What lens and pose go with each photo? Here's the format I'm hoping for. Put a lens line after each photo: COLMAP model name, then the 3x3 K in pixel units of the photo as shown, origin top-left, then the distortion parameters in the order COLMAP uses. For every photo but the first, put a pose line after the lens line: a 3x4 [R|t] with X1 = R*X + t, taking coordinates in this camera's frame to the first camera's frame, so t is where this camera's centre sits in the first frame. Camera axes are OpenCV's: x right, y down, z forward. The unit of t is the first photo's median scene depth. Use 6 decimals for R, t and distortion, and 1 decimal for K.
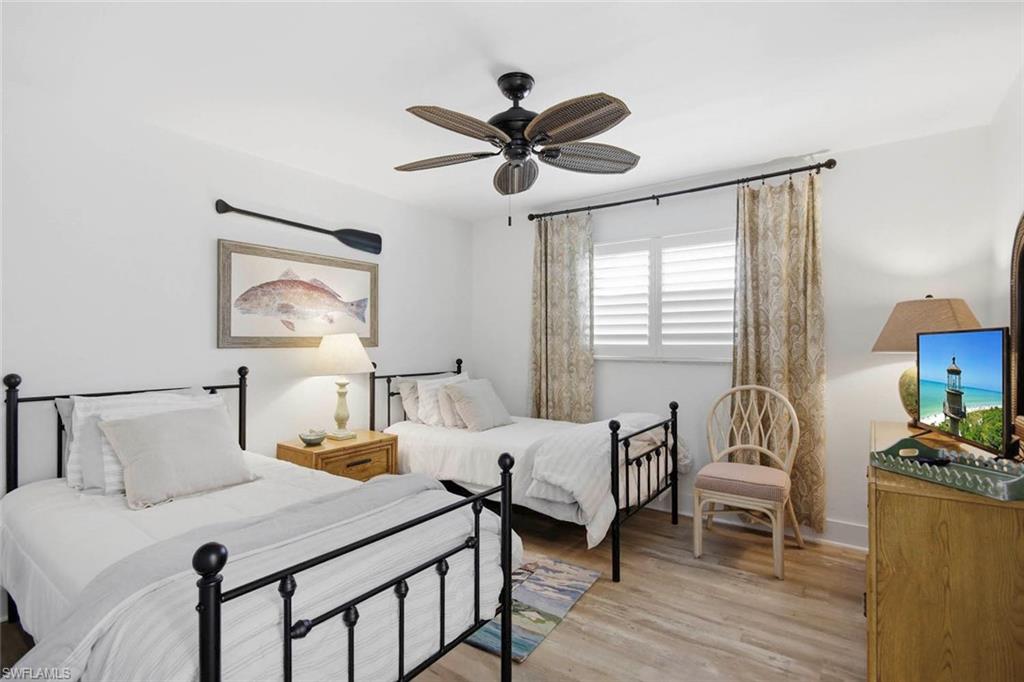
lens RADIAL K [[496.6, 0, 506.4], [0, 496.6, 343.0], [0, 0, 1]] dist [0.030042, -0.021022]
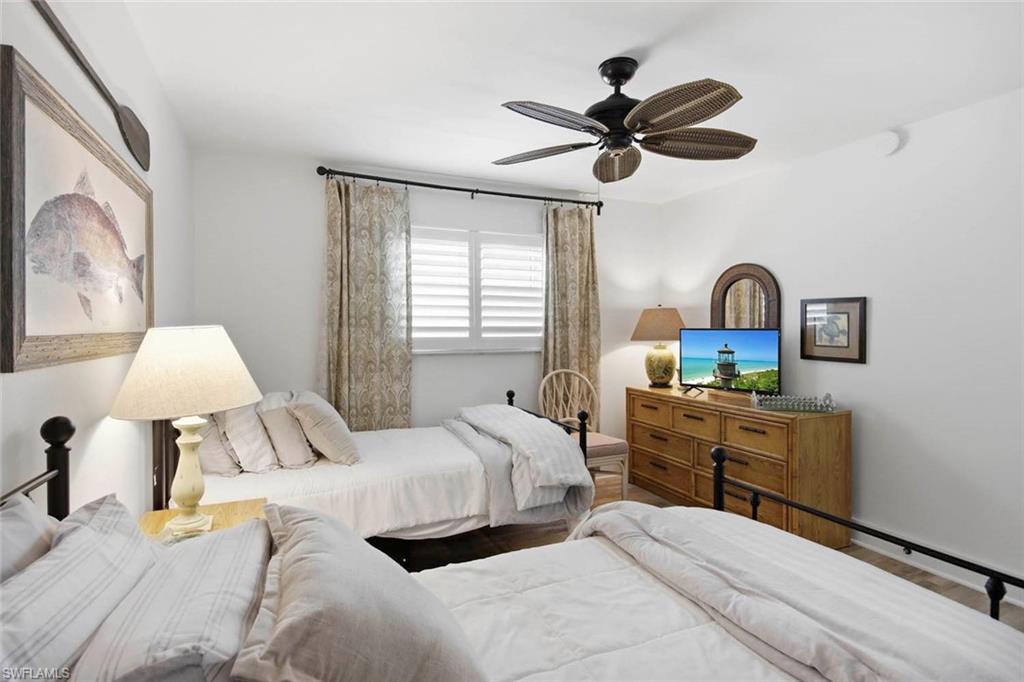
lens RADIAL K [[489.1, 0, 511.7], [0, 489.1, 332.8], [0, 0, 1]] dist [0.002235, 0.000207]
pose [[0.512157, -0.010453, 0.858828, -0.522759], [0.001727, 0.999936, 0.011141, -0.015898], [-0.858890, -0.004223, 0.512143, 0.429652]]
